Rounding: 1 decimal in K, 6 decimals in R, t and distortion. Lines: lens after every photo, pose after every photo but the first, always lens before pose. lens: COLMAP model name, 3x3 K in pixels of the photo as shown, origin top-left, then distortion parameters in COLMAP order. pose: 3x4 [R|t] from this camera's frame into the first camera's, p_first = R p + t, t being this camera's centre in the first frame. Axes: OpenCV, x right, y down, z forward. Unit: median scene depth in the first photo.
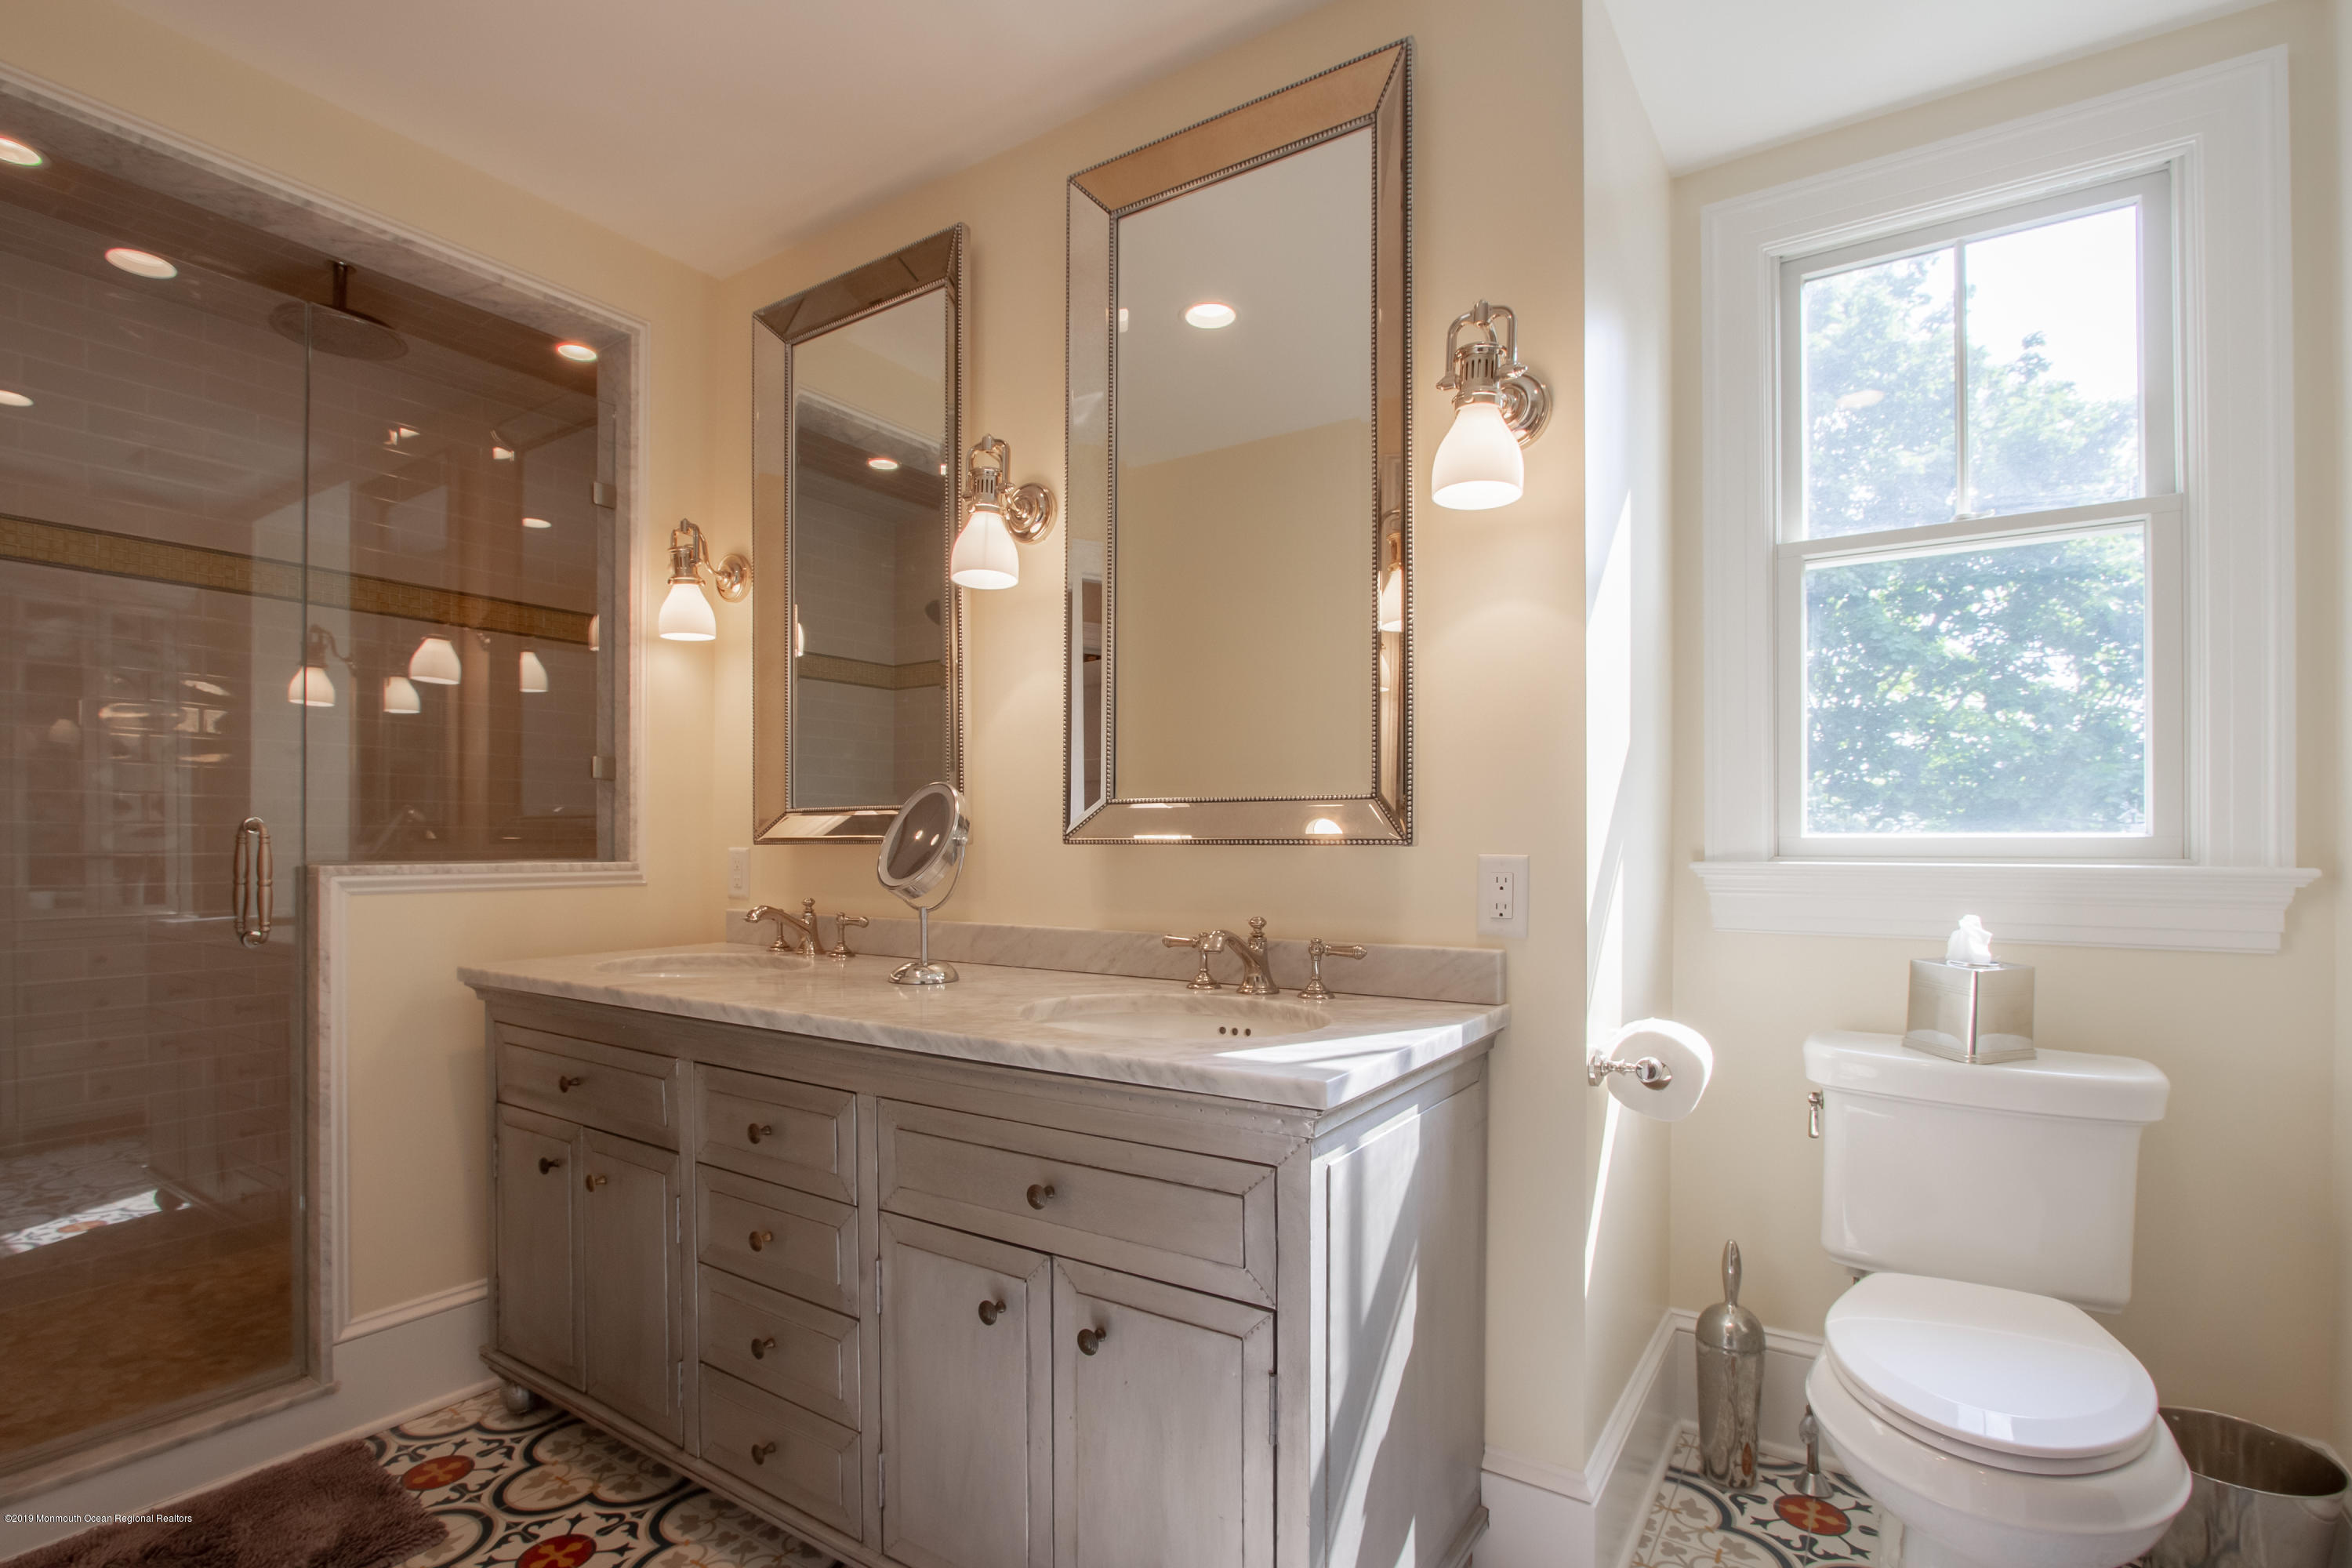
lens RADIAL K [[1112.1, 0, 1149.0], [0, 1112.1, 851.9], [0, 0, 1]] dist [-0.026220, 0.005283]
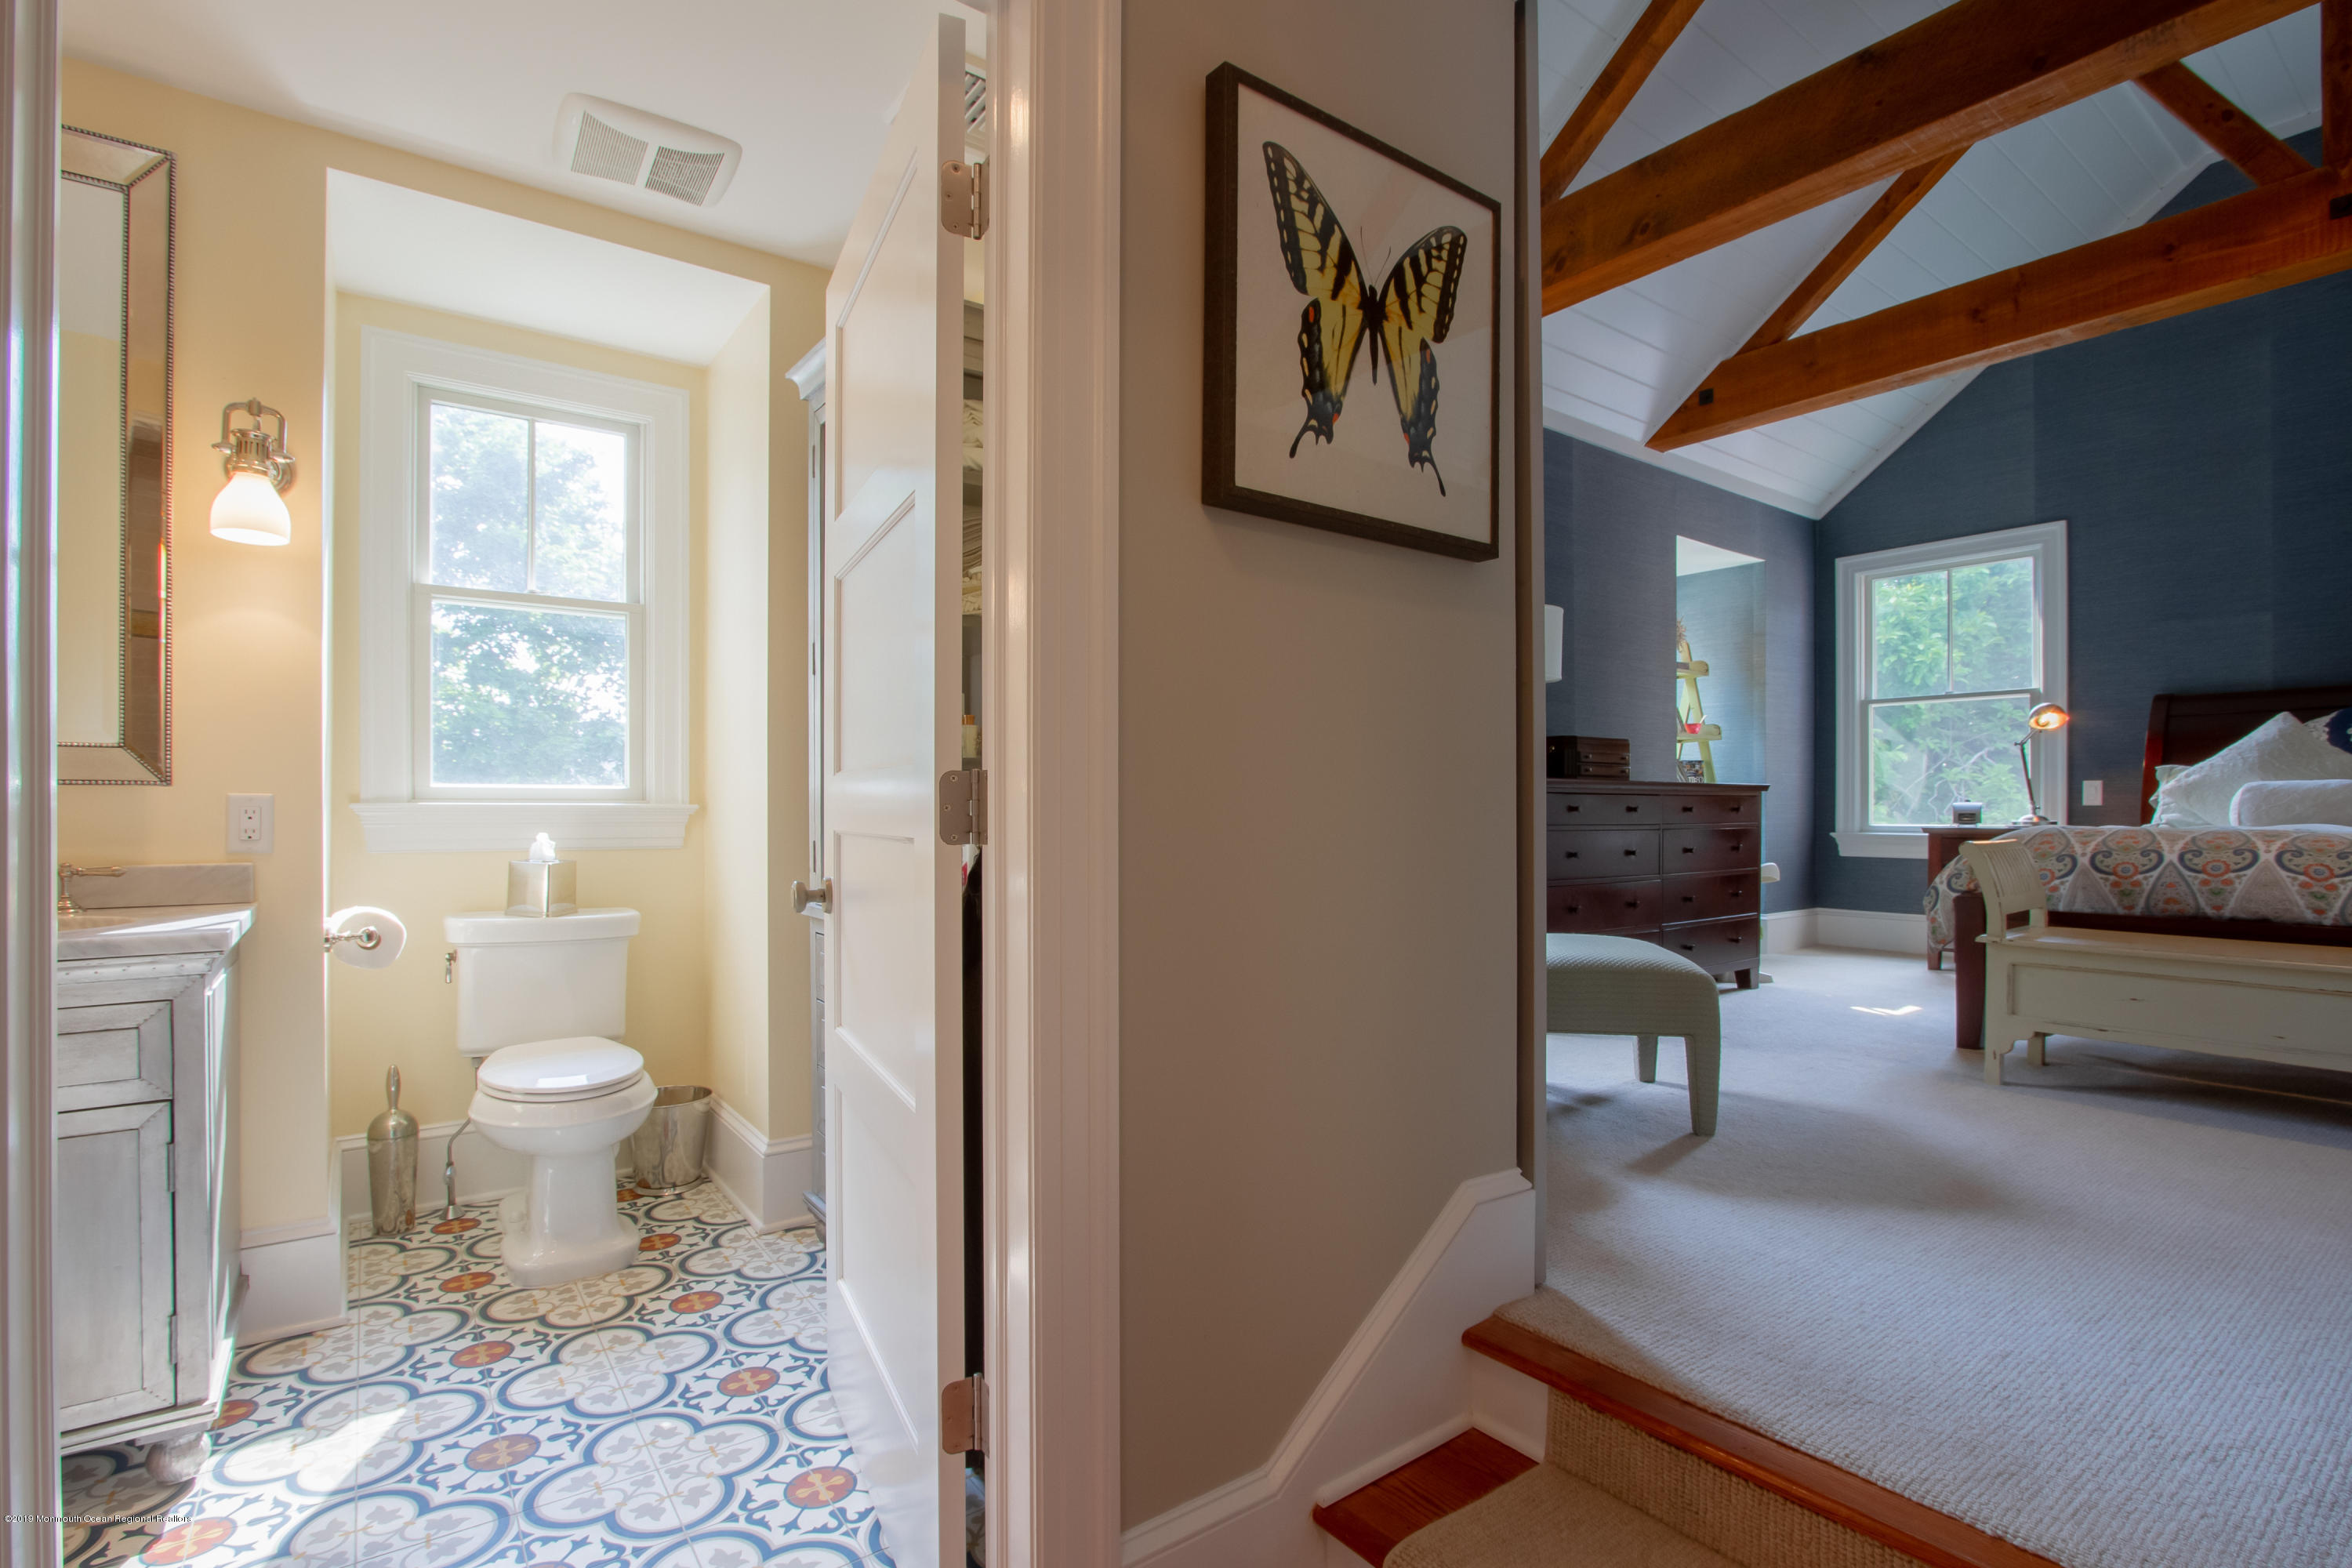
lens RADIAL K [[1112.1, 0, 1175.3], [0, 1112.1, 802.0], [0, 0, 1]] dist [-0.026220, 0.005283]
pose [[0.330550, 0.003572, 0.943782, -0.515371], [0.006112, 0.999964, -0.005926, 0.024967], [-0.943769, 0.007728, 0.330516, -0.466390]]
